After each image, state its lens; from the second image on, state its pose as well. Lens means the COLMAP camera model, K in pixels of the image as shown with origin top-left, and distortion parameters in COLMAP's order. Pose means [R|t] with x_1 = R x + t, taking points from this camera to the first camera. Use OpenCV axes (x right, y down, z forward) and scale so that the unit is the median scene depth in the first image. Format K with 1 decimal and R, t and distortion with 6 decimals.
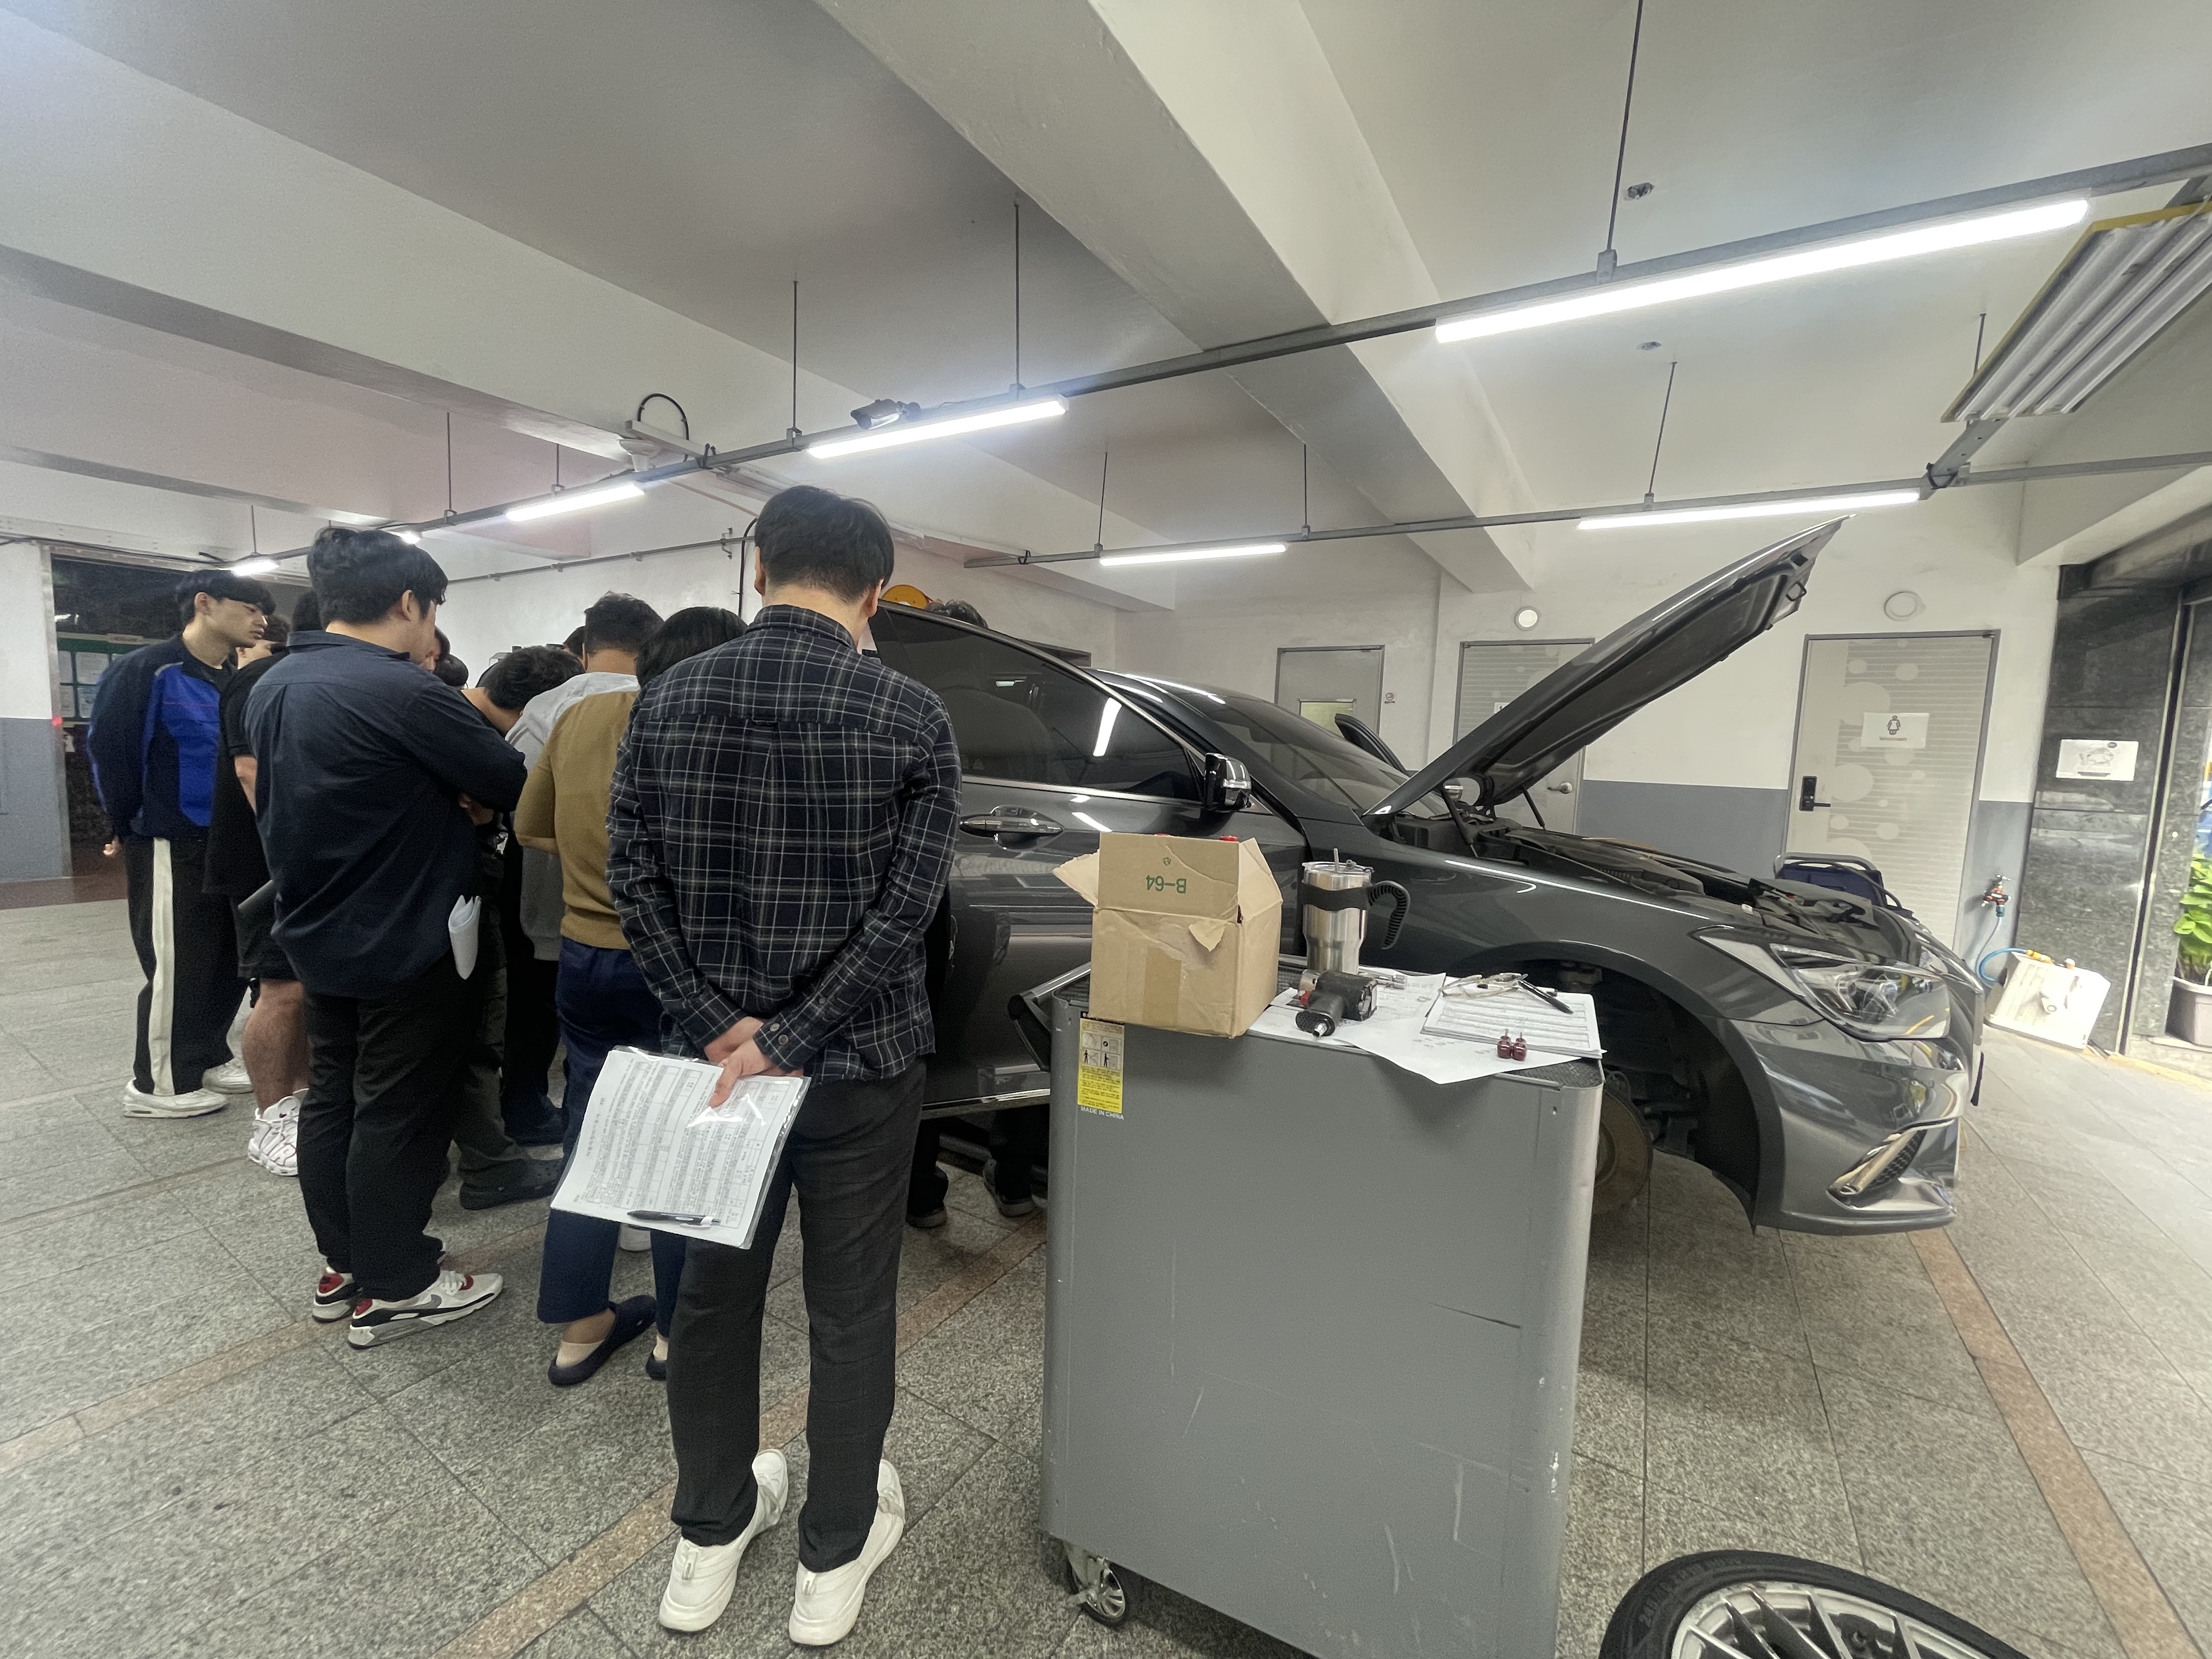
lens RADIAL K [[882.8, 0, 1112.7], [0, 882.8, 821.2], [0, 0, 1]] dist [-0.002793, 0.000444]
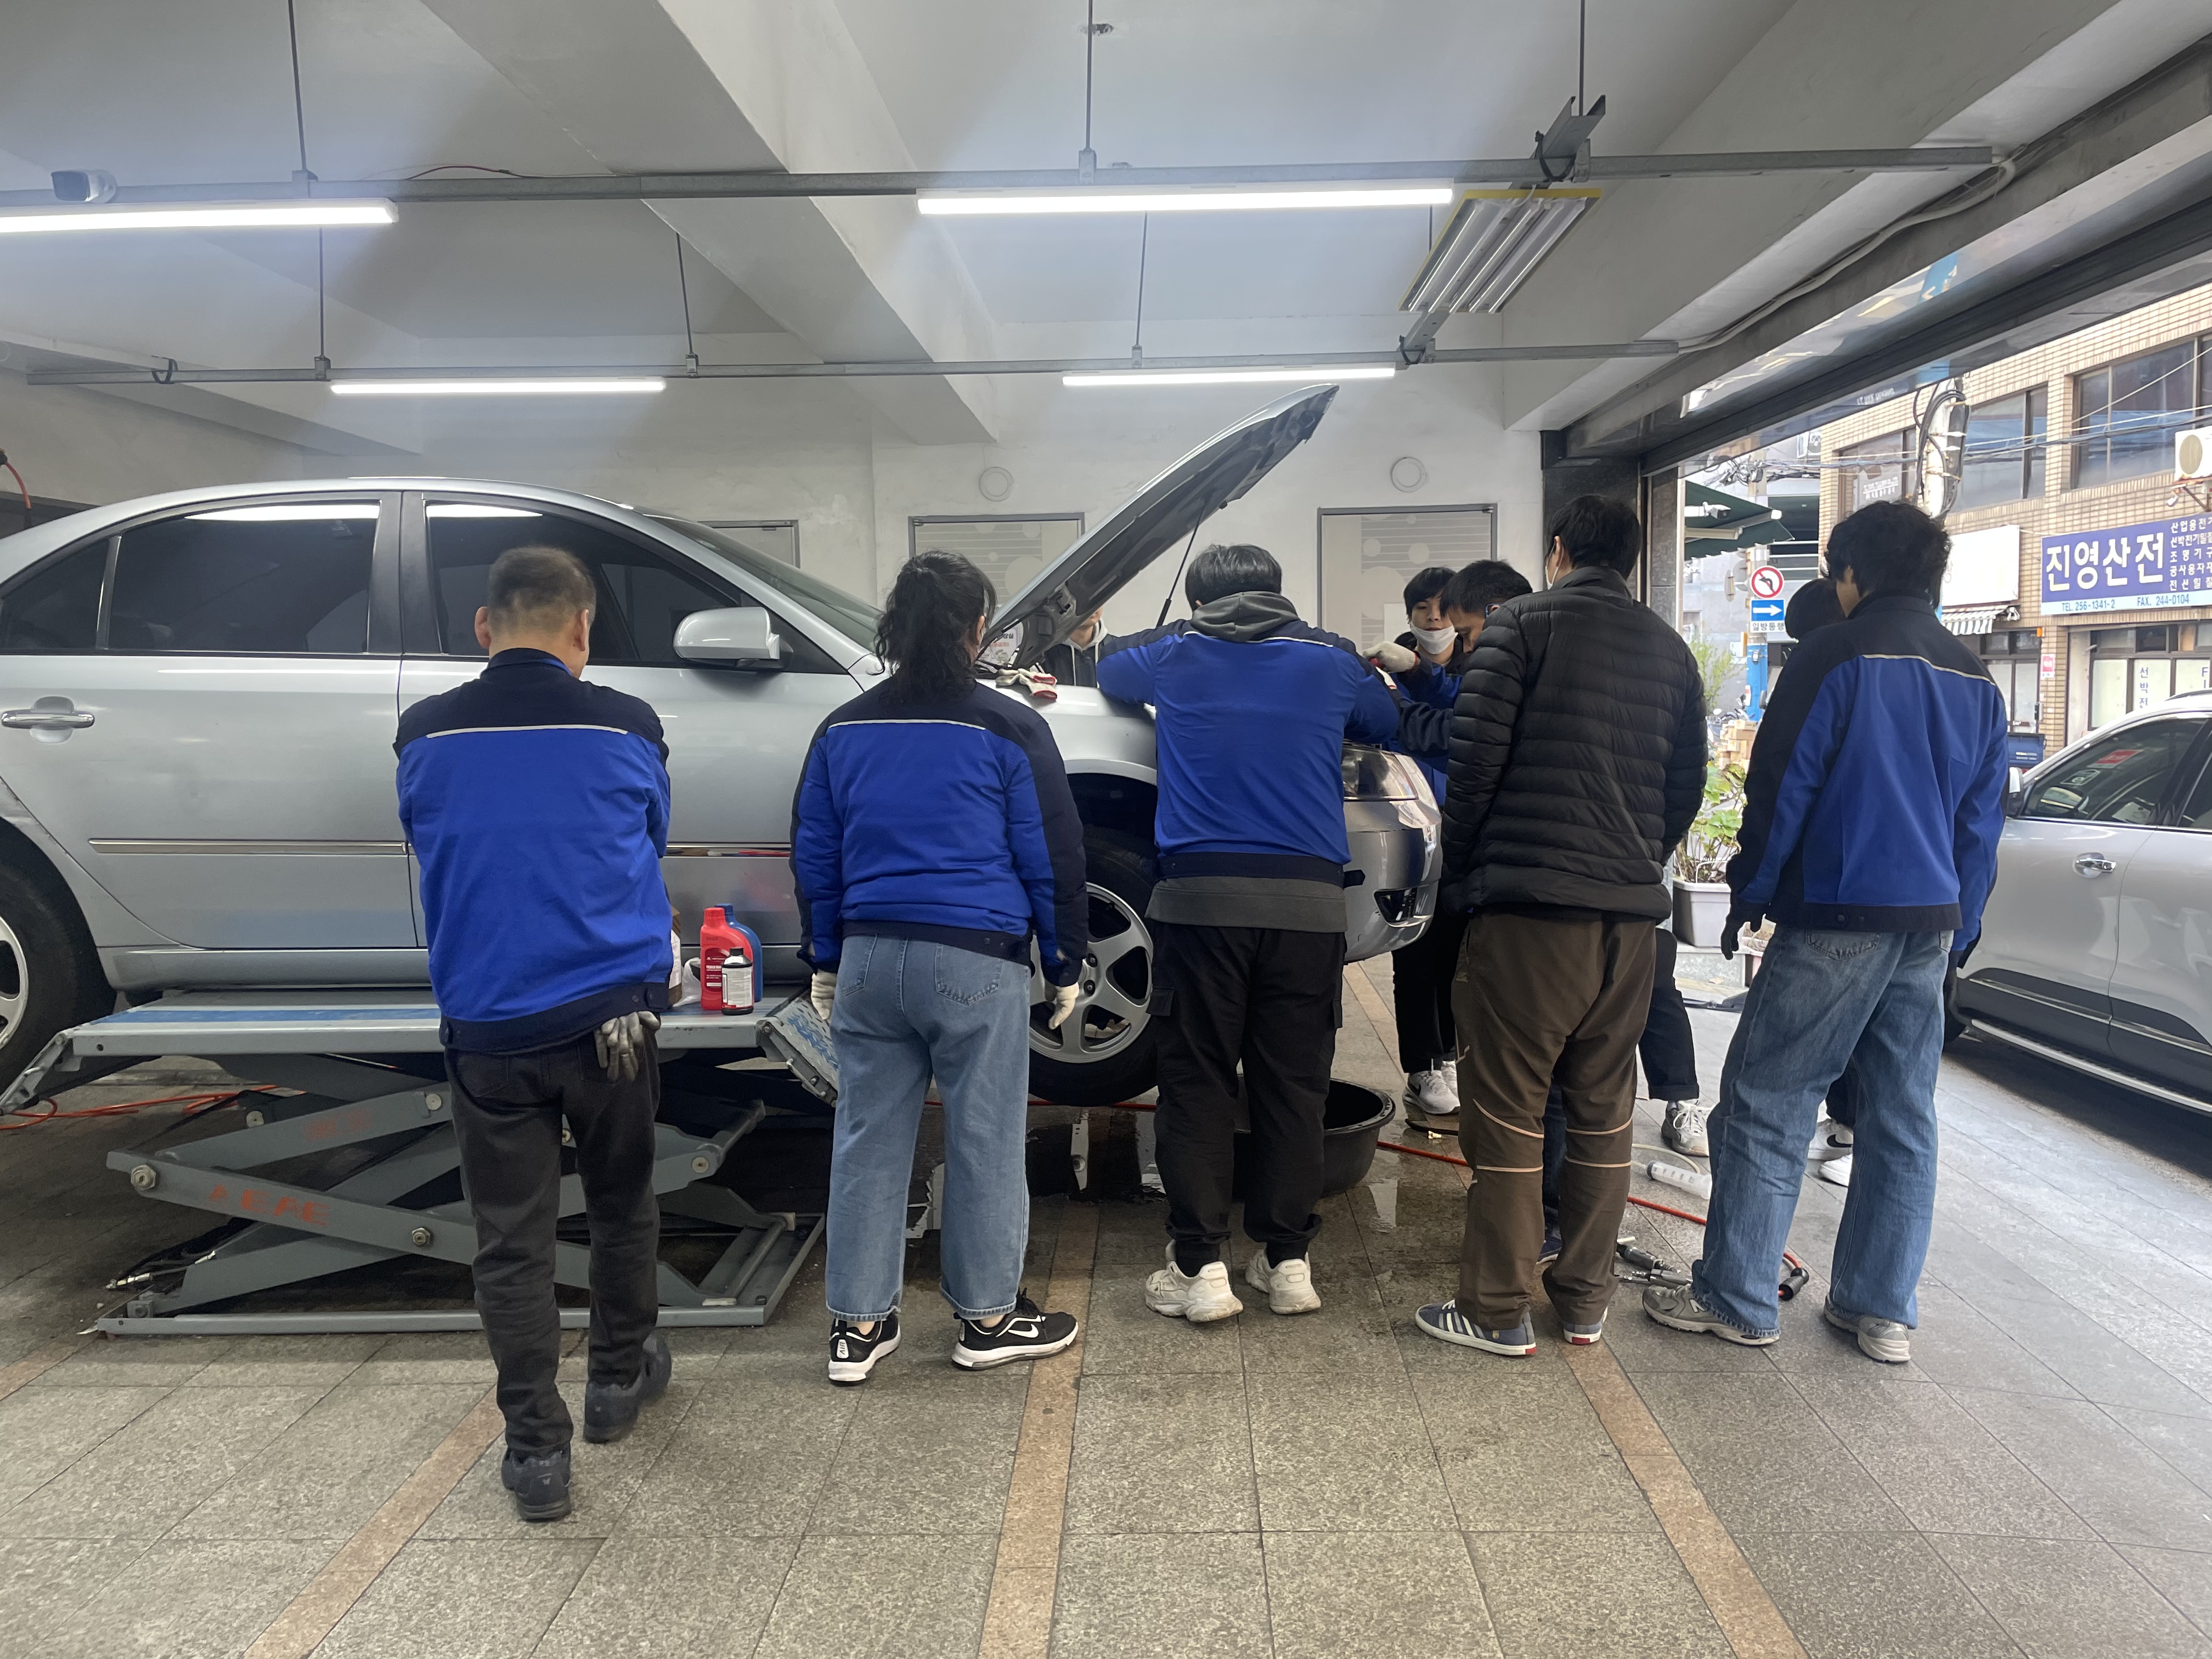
lens RADIAL K [[1668.6, 0, 1117.7], [0, 1668.6, 795.5], [0, 0, 1]] dist [0.071842, -0.080073]
pose [[0.864237, -0.093040, 0.494407, -0.226439], [0.098273, 0.995039, 0.015468, 0.009143], [-0.493393, 0.035218, 0.869093, -0.345837]]
